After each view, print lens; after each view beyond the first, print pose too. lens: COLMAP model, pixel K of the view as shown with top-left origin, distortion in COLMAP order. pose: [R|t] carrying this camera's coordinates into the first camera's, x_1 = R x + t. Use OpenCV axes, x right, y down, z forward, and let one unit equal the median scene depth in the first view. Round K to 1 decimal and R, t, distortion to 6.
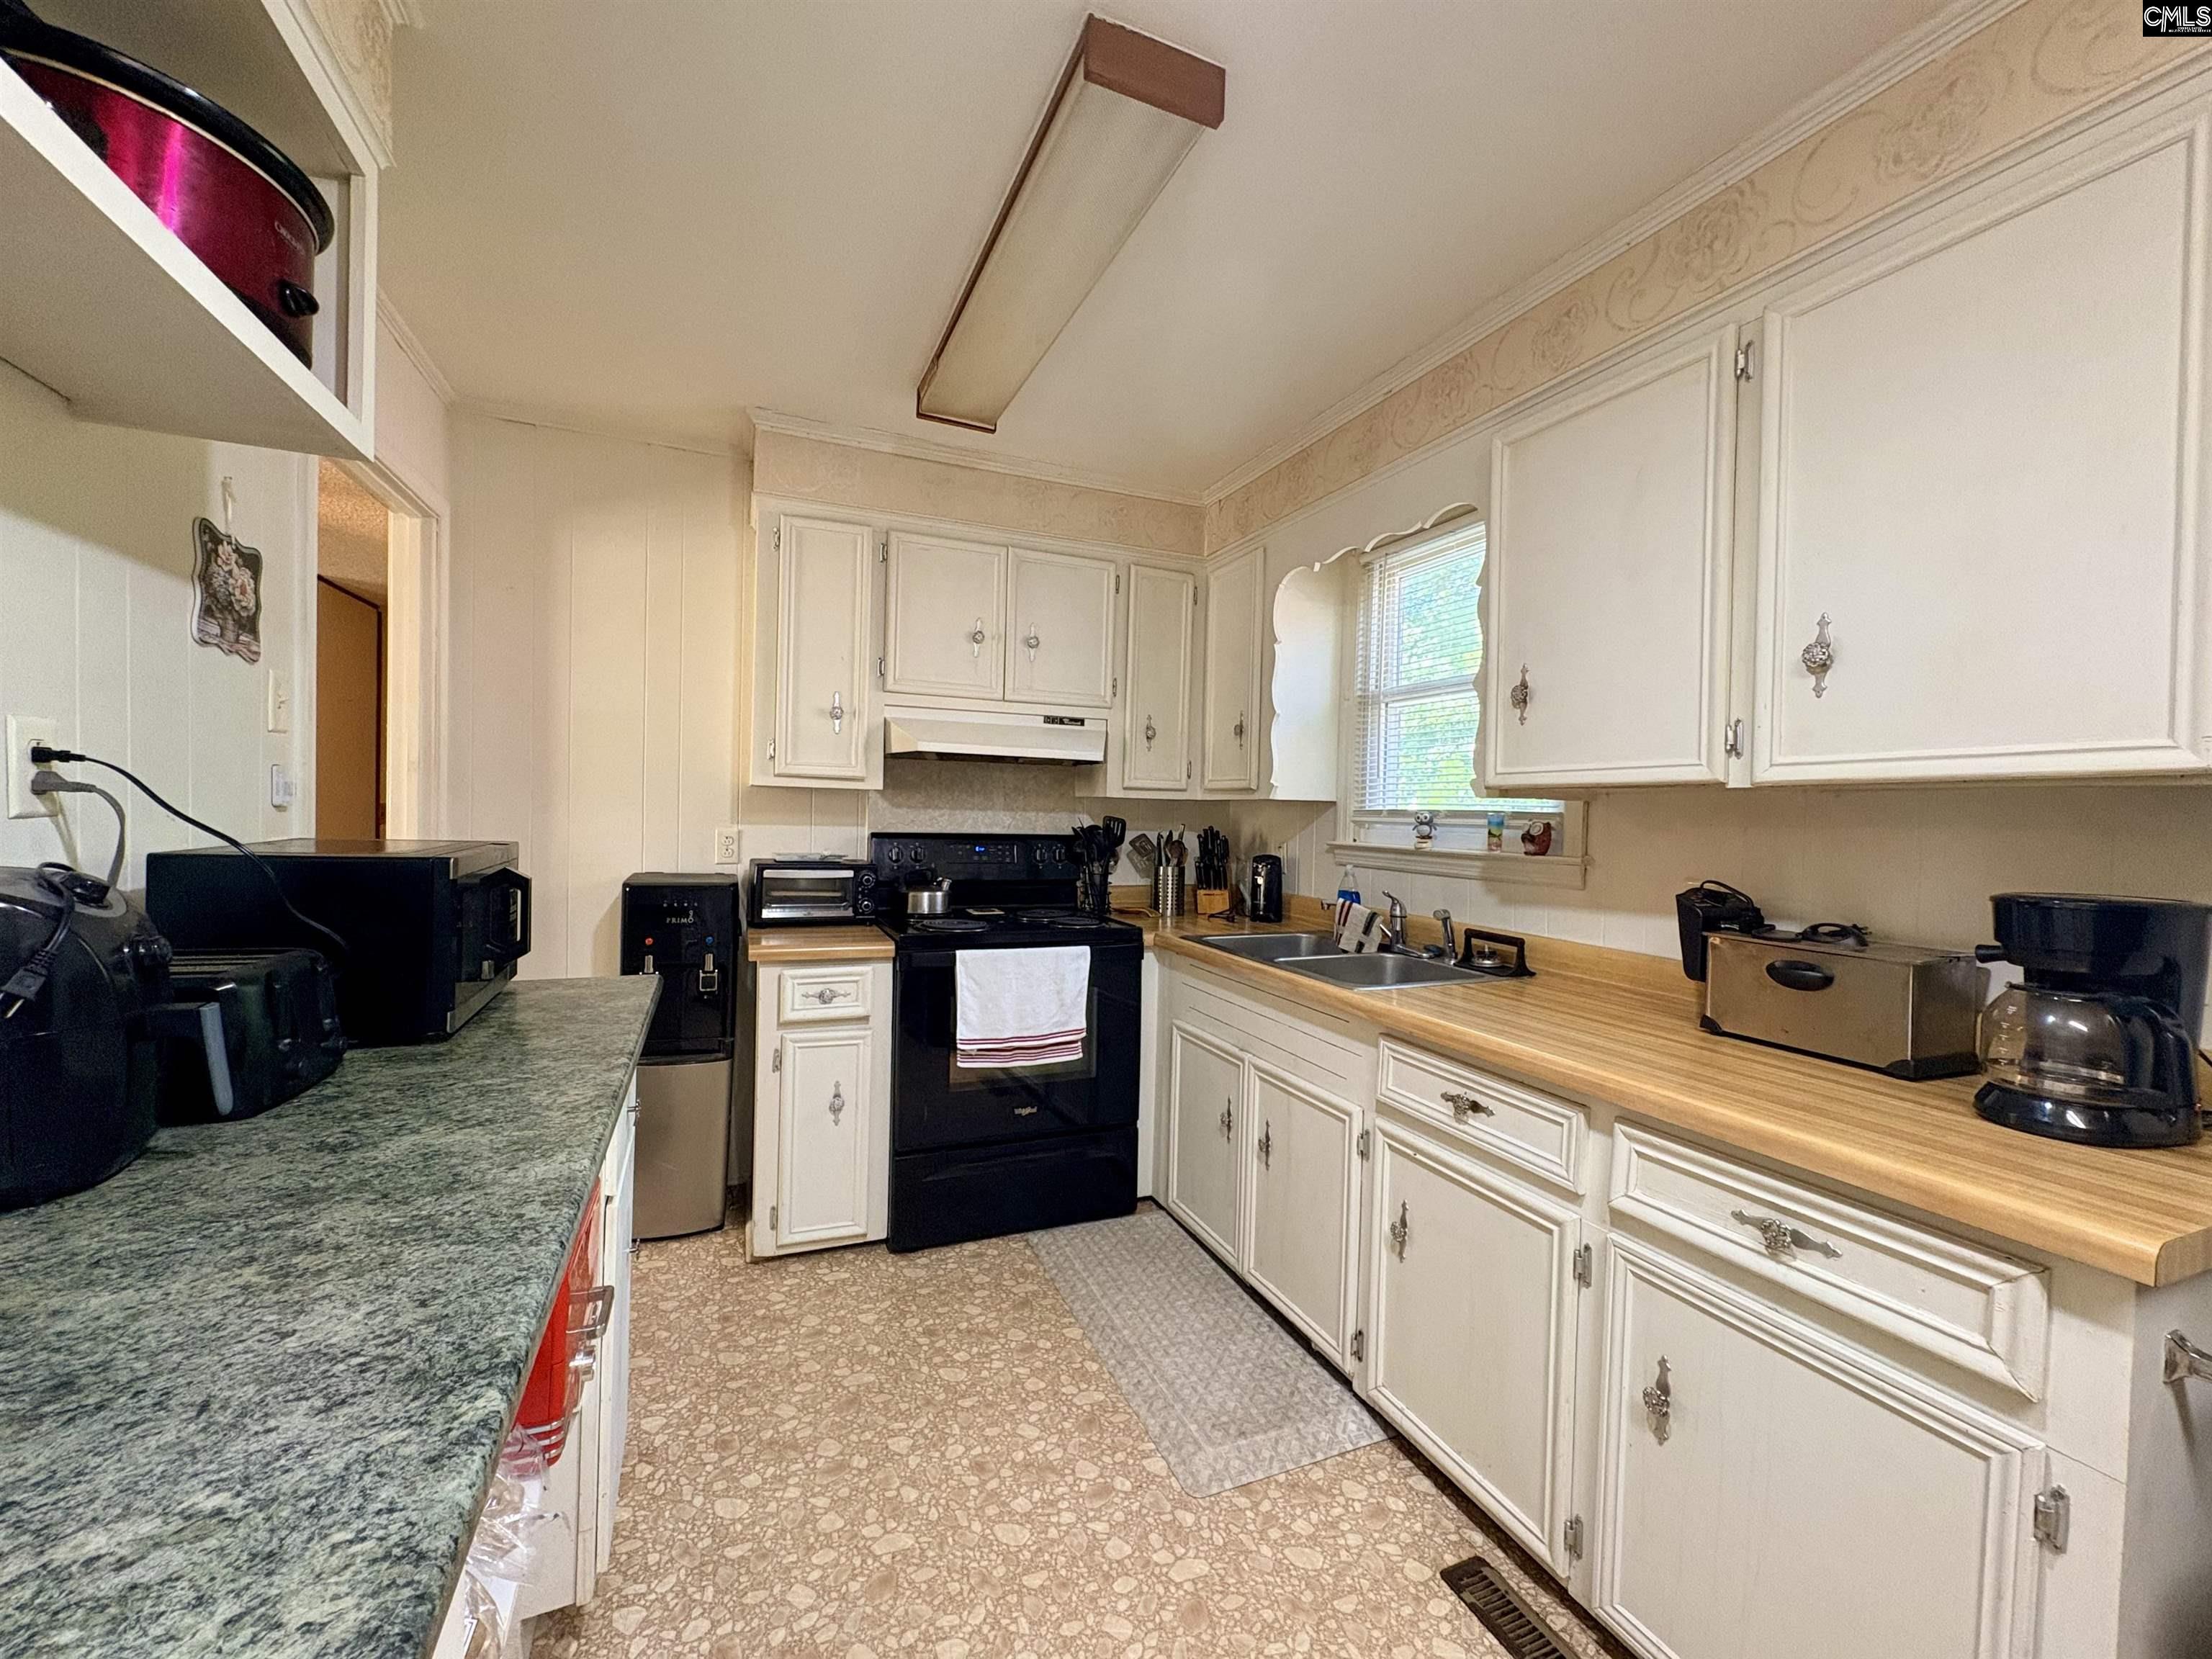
lens RADIAL K [[887.2, 0, 1115.5], [0, 887.2, 822.0], [0, 0, 1]] dist [-0.027570, 0.013002]
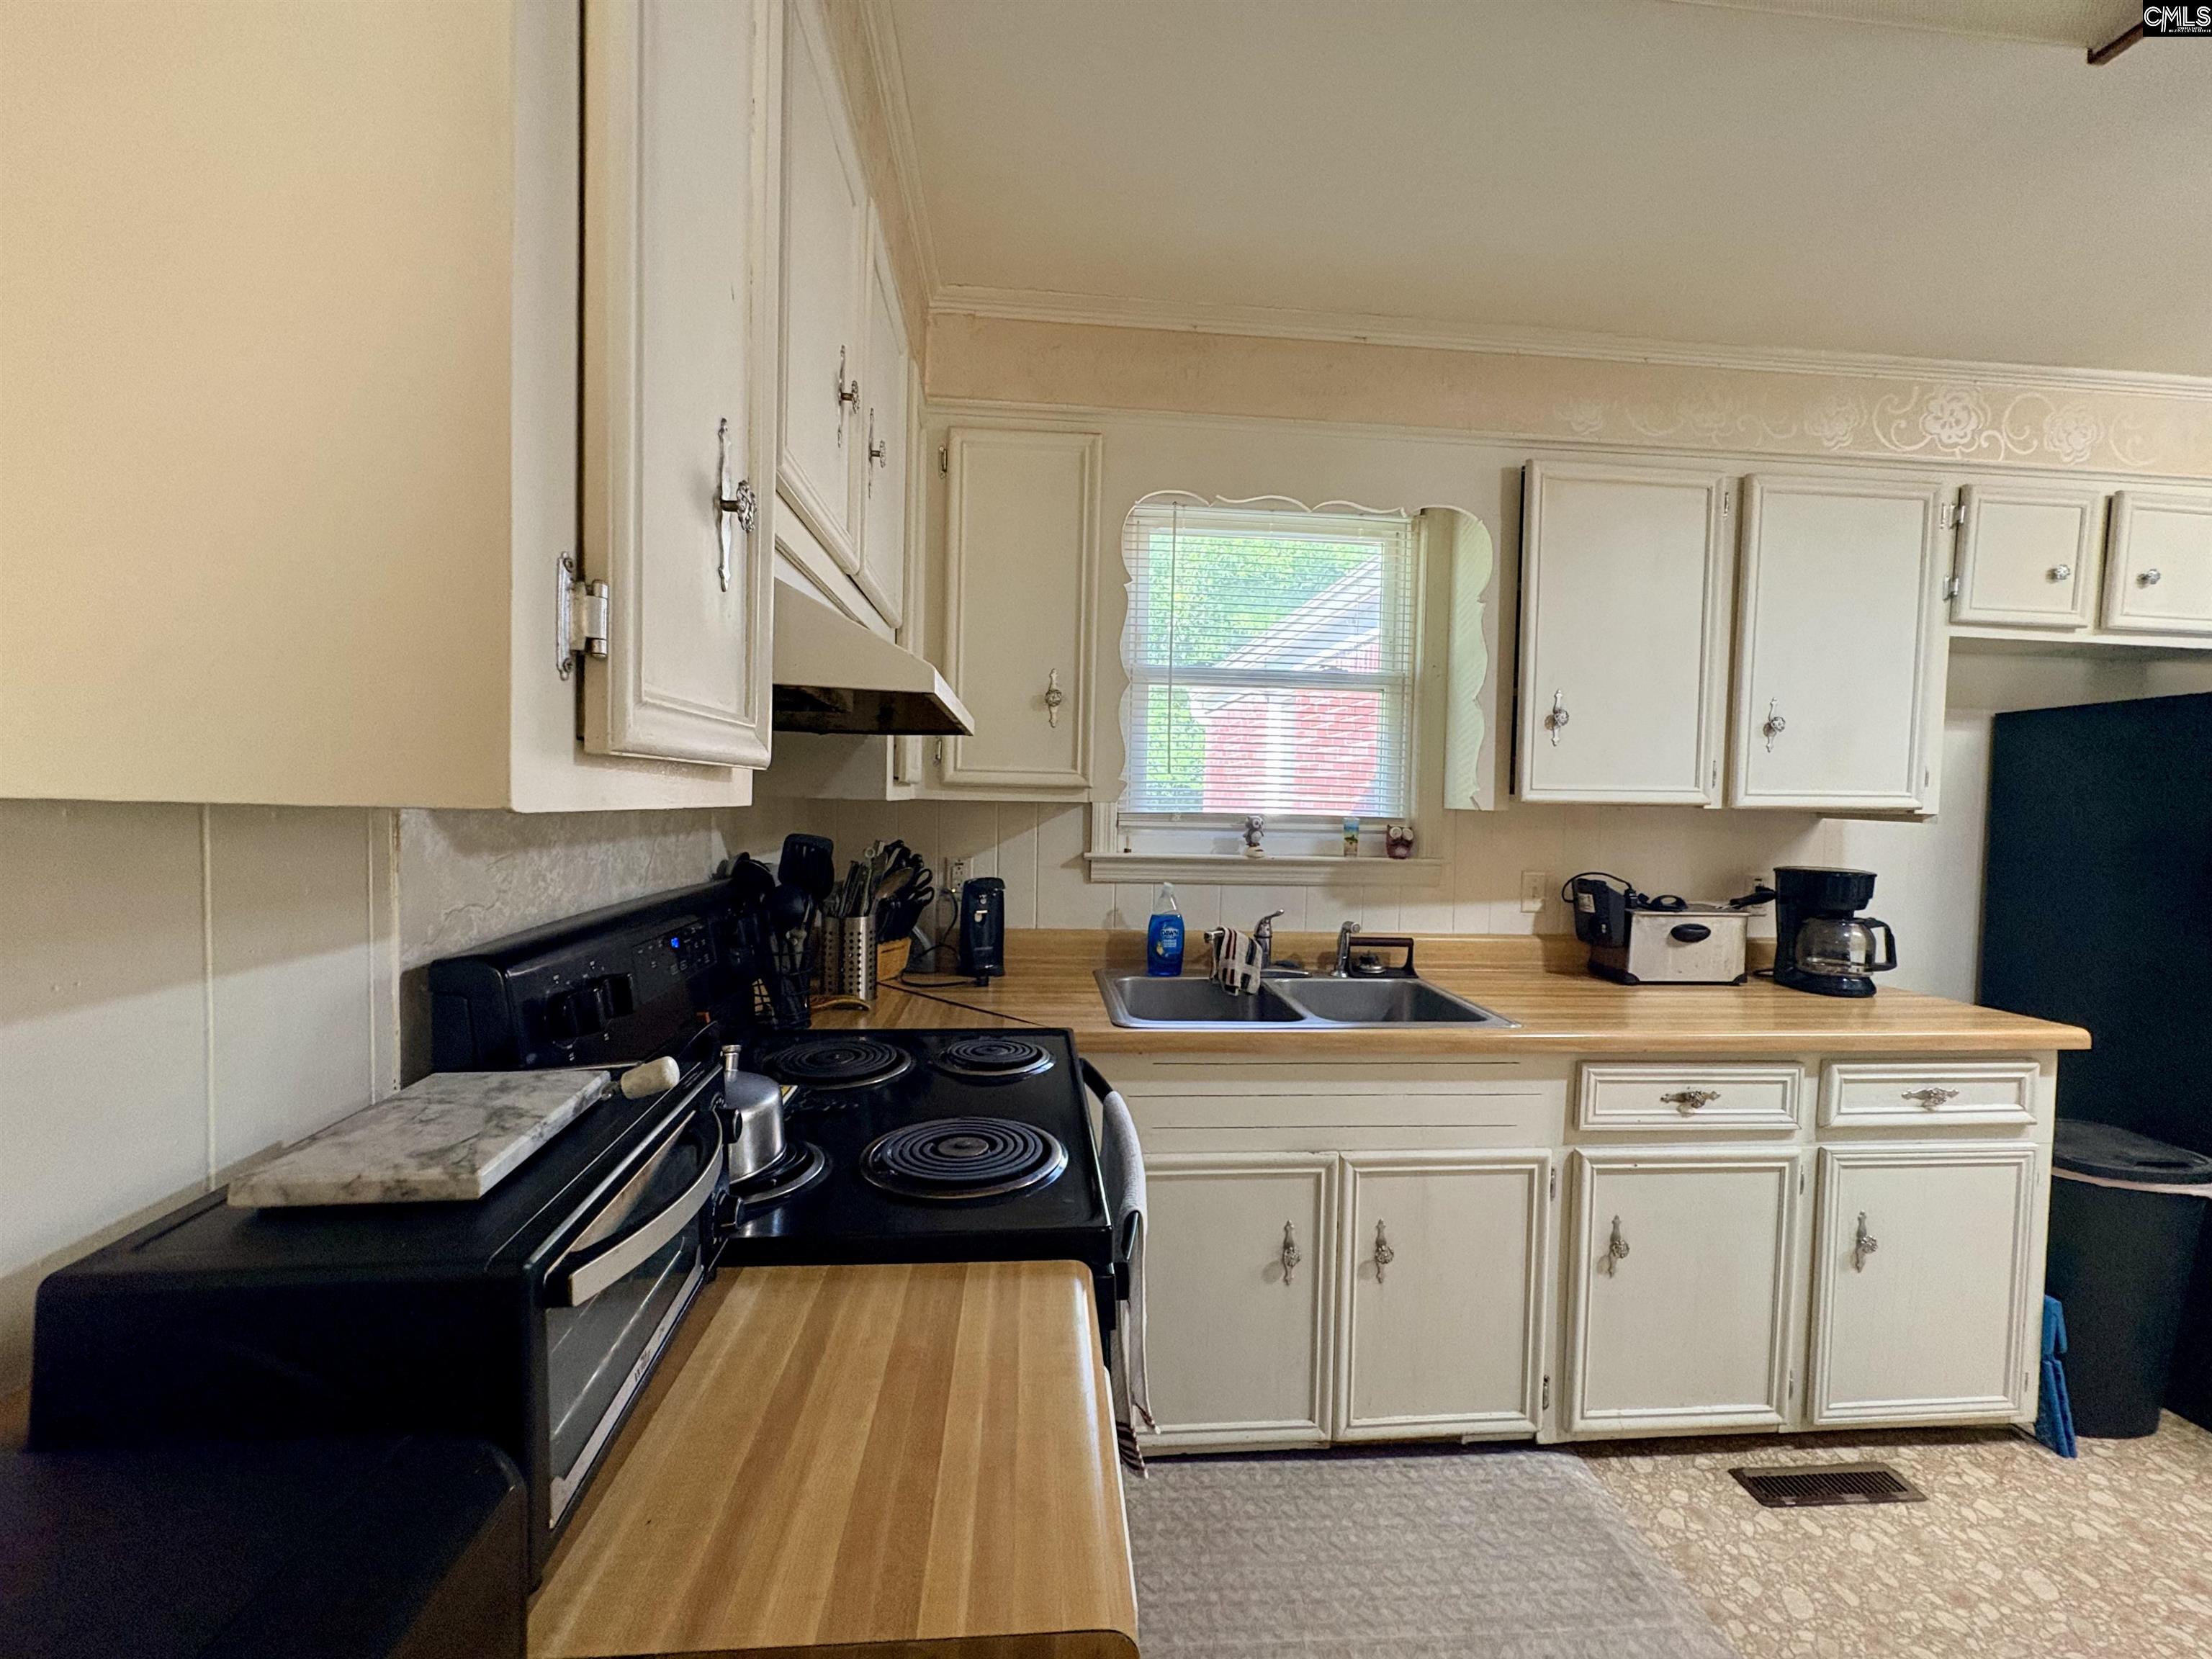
lens RADIAL K [[887.2, 0, 1115.5], [0, 887.2, 822.0], [0, 0, 1]] dist [-0.027570, 0.013002]
pose [[0.320502, -0.047091, 0.946077, -0.687856], [-0.003021, 0.998708, 0.050734, -0.063687], [-0.947243, -0.019118, 0.319945, 1.068906]]
